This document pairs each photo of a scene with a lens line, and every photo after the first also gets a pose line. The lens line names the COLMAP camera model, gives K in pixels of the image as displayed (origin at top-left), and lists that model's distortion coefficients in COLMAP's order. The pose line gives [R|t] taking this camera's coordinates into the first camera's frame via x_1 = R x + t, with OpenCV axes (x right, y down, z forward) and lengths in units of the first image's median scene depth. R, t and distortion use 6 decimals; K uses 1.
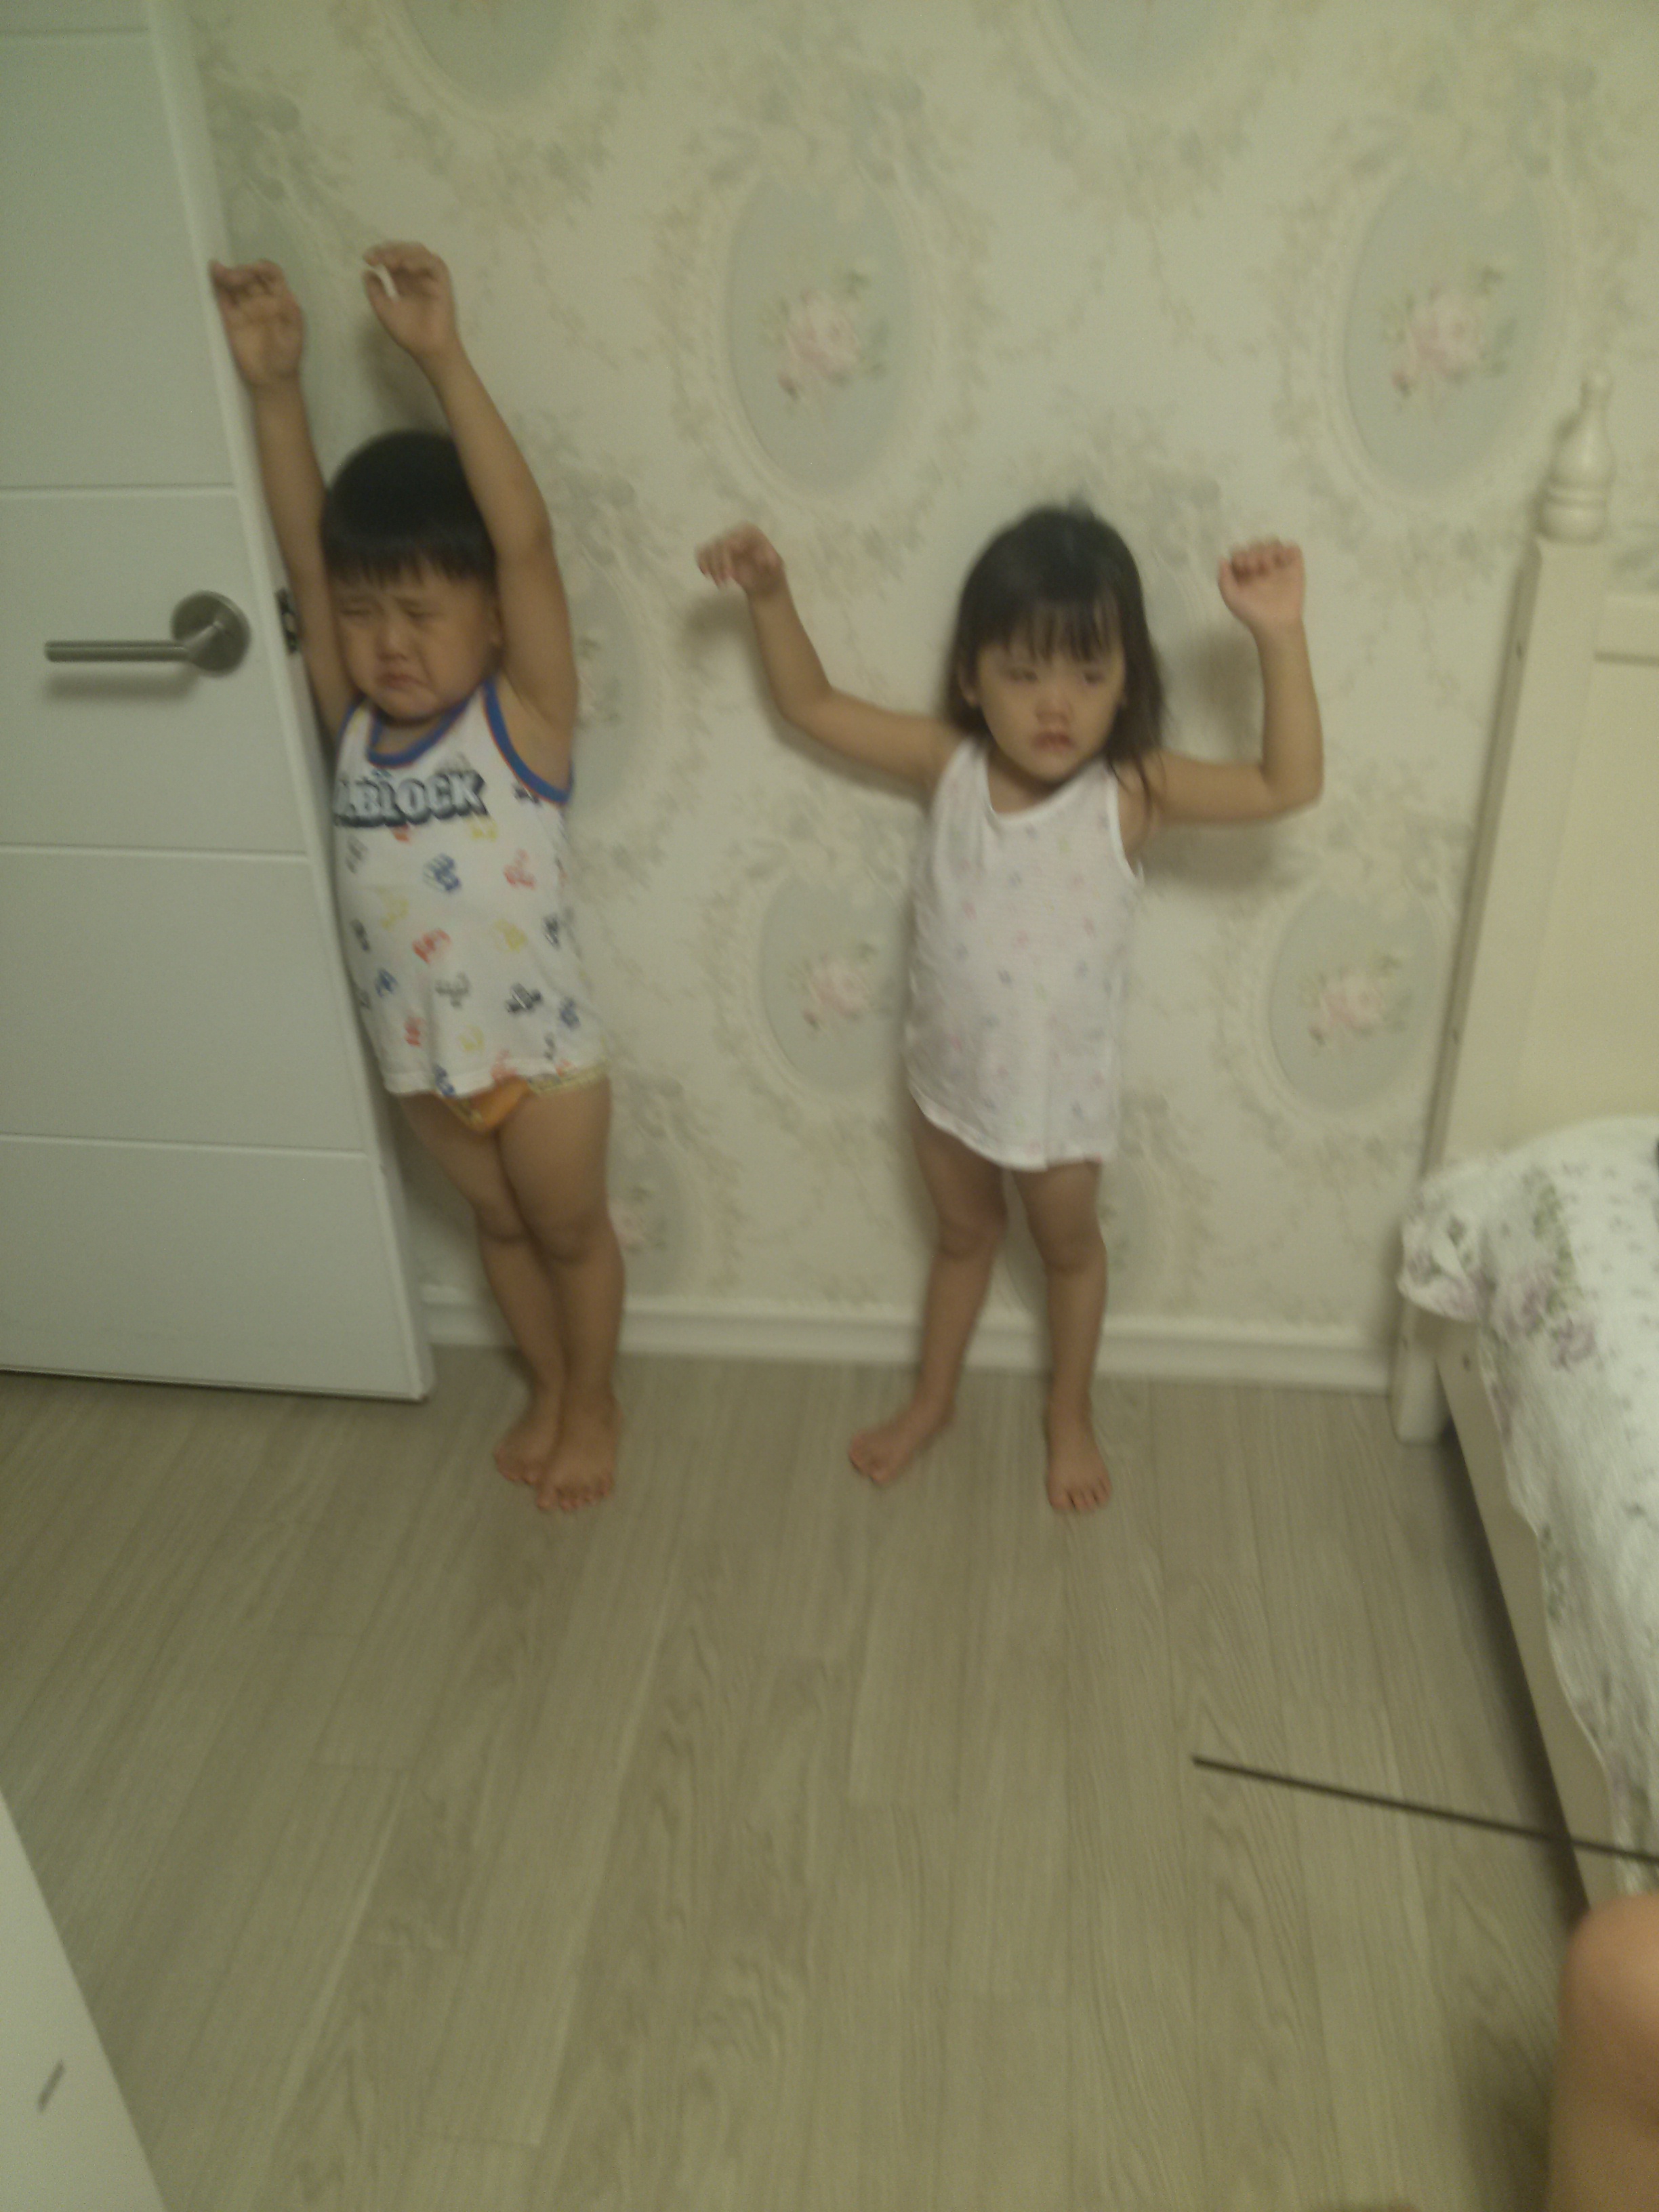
lens RADIAL K [[1860.8, 0, 869.1], [0, 1860.8, 1162.1], [0, 0, 1]] dist [0.062105, -0.207162]
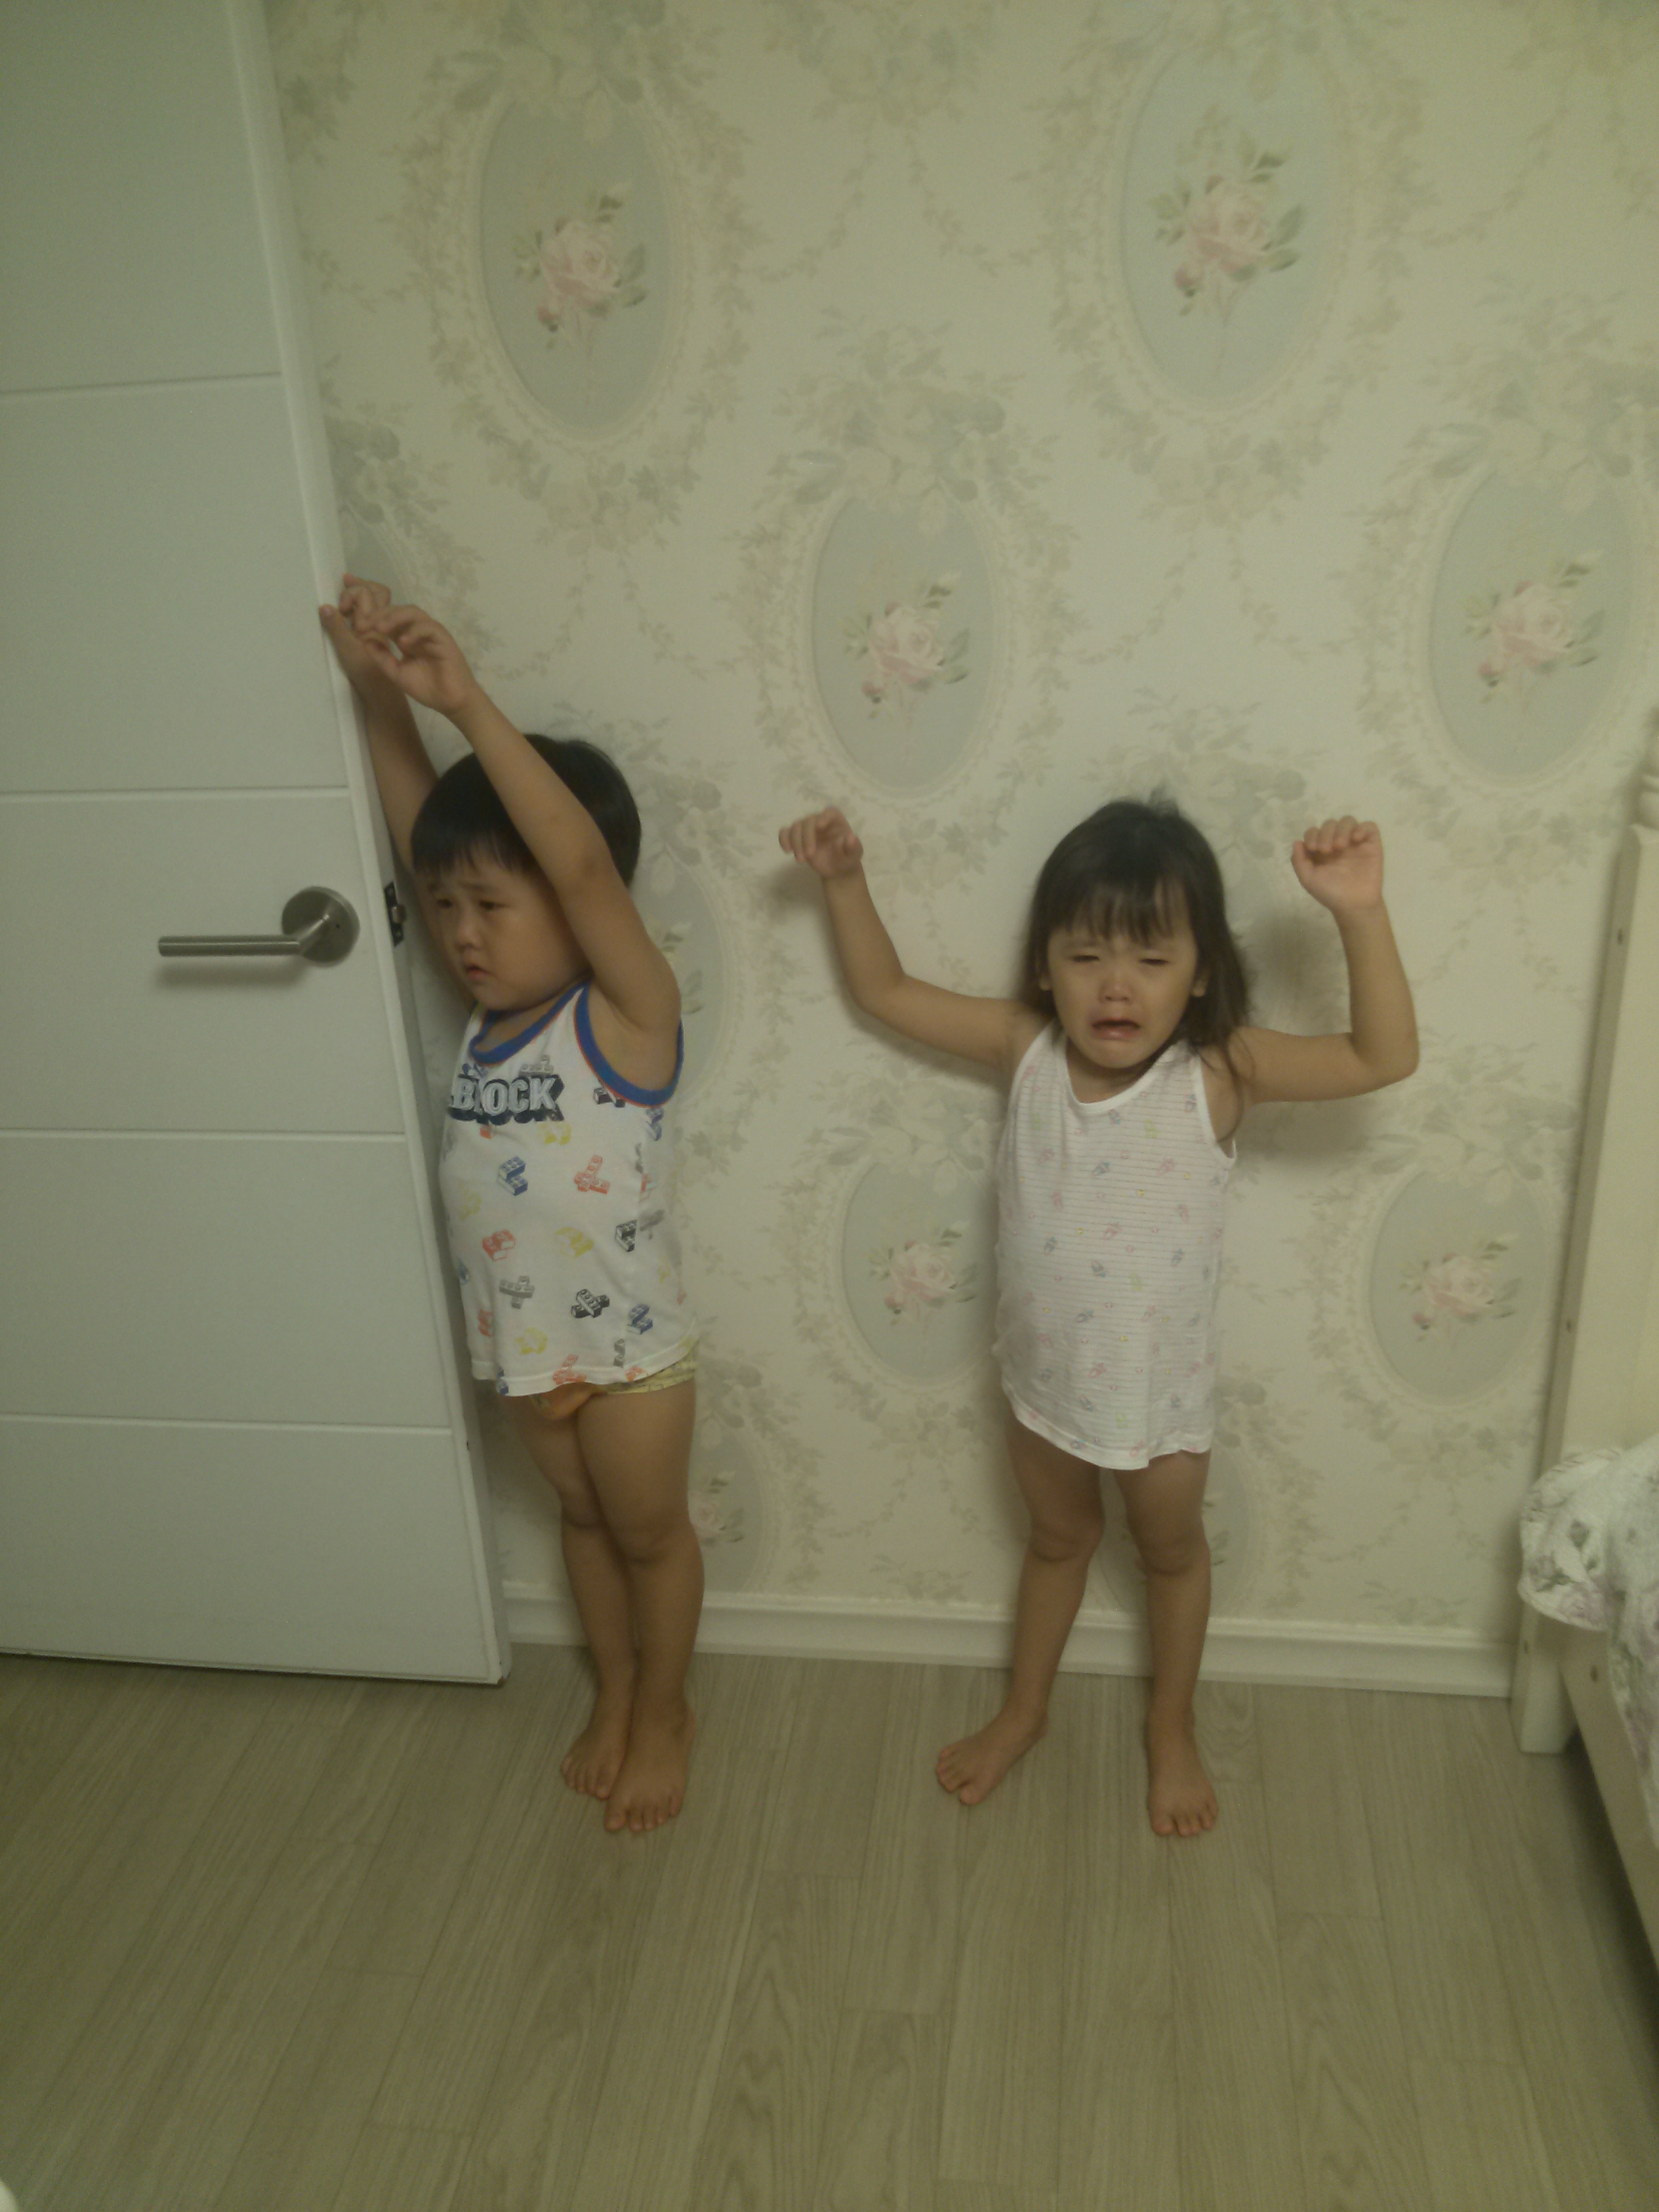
lens RADIAL K [[1723.2, 0, 829.5], [0, 1723.2, 1106.0], [0, 0, 1]] dist [0.009342, -0.077172]
pose [[0.998414, -0.008354, -0.055683, -0.013667], [-0.000408, 0.987833, -0.155520, -0.040494], [0.056305, 0.155296, 0.986262, 0.093280]]
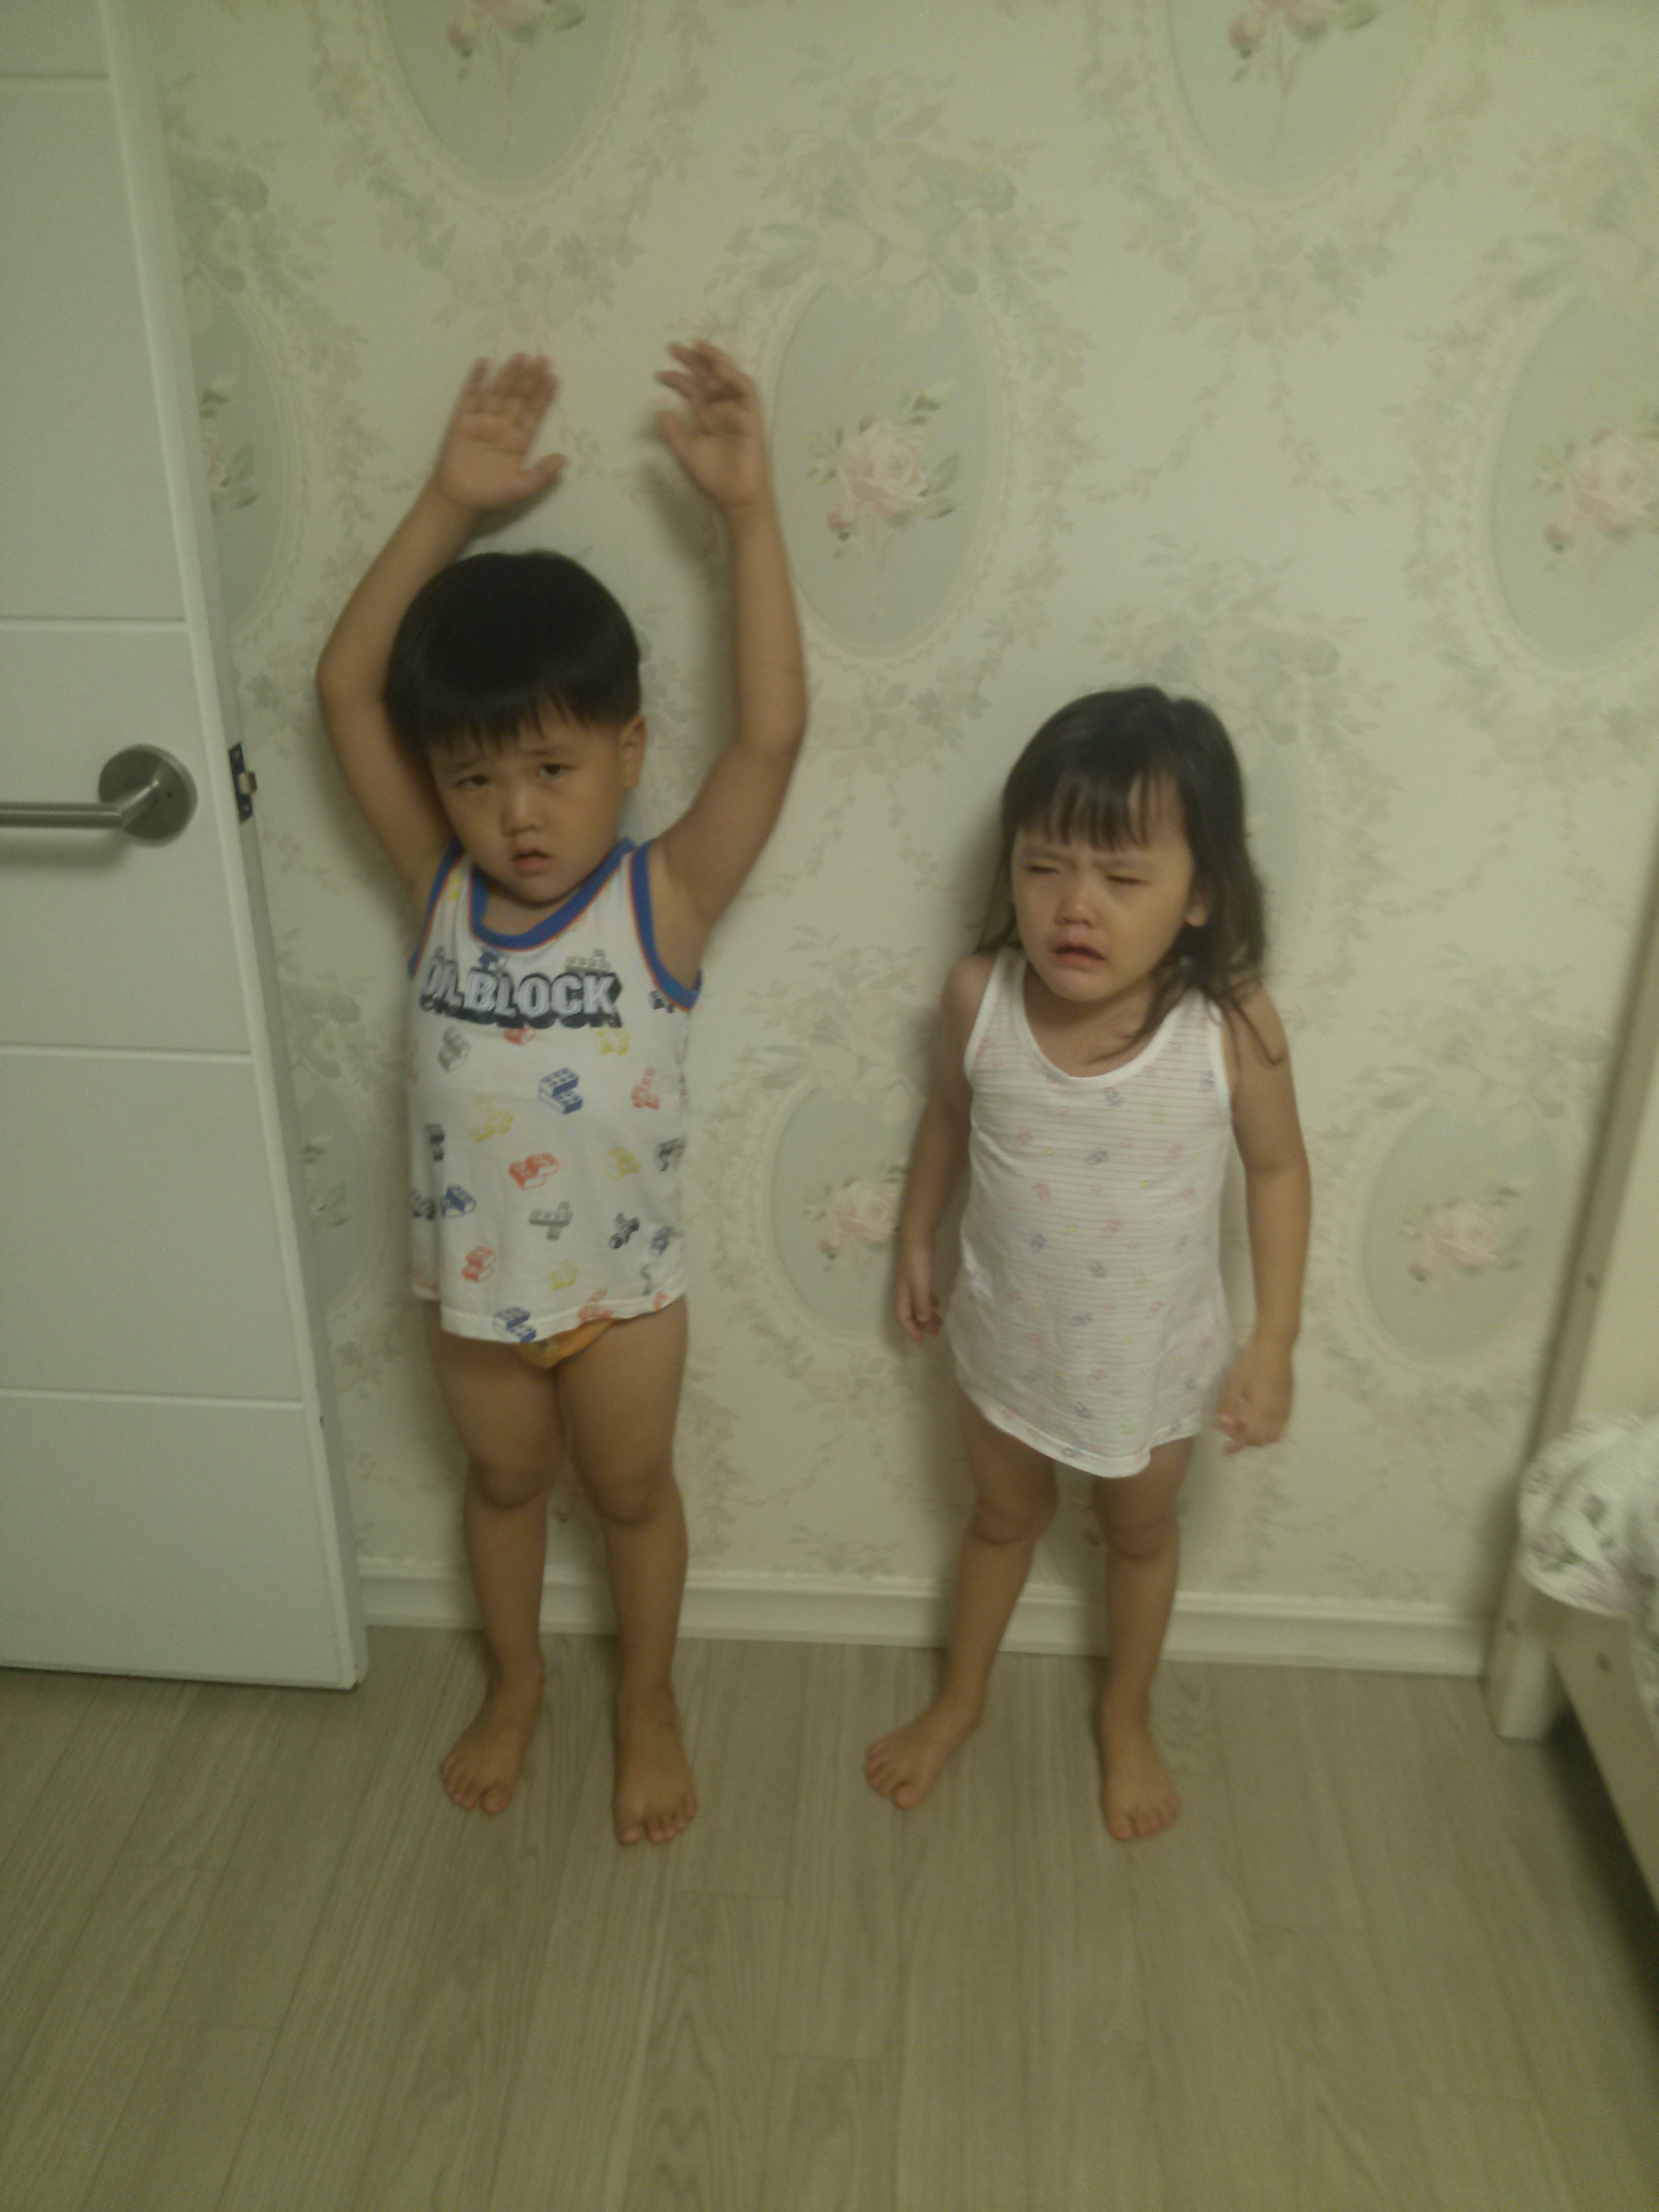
lens RADIAL K [[1723.2, 0, 829.5], [0, 1723.2, 1106.0], [0, 0, 1]] dist [0.009342, -0.077172]
pose [[0.998923, 0.009603, 0.045383, -0.069839], [-0.004746, 0.994360, -0.105950, -0.060346], [-0.046145, 0.105620, 0.993335, 0.215660]]
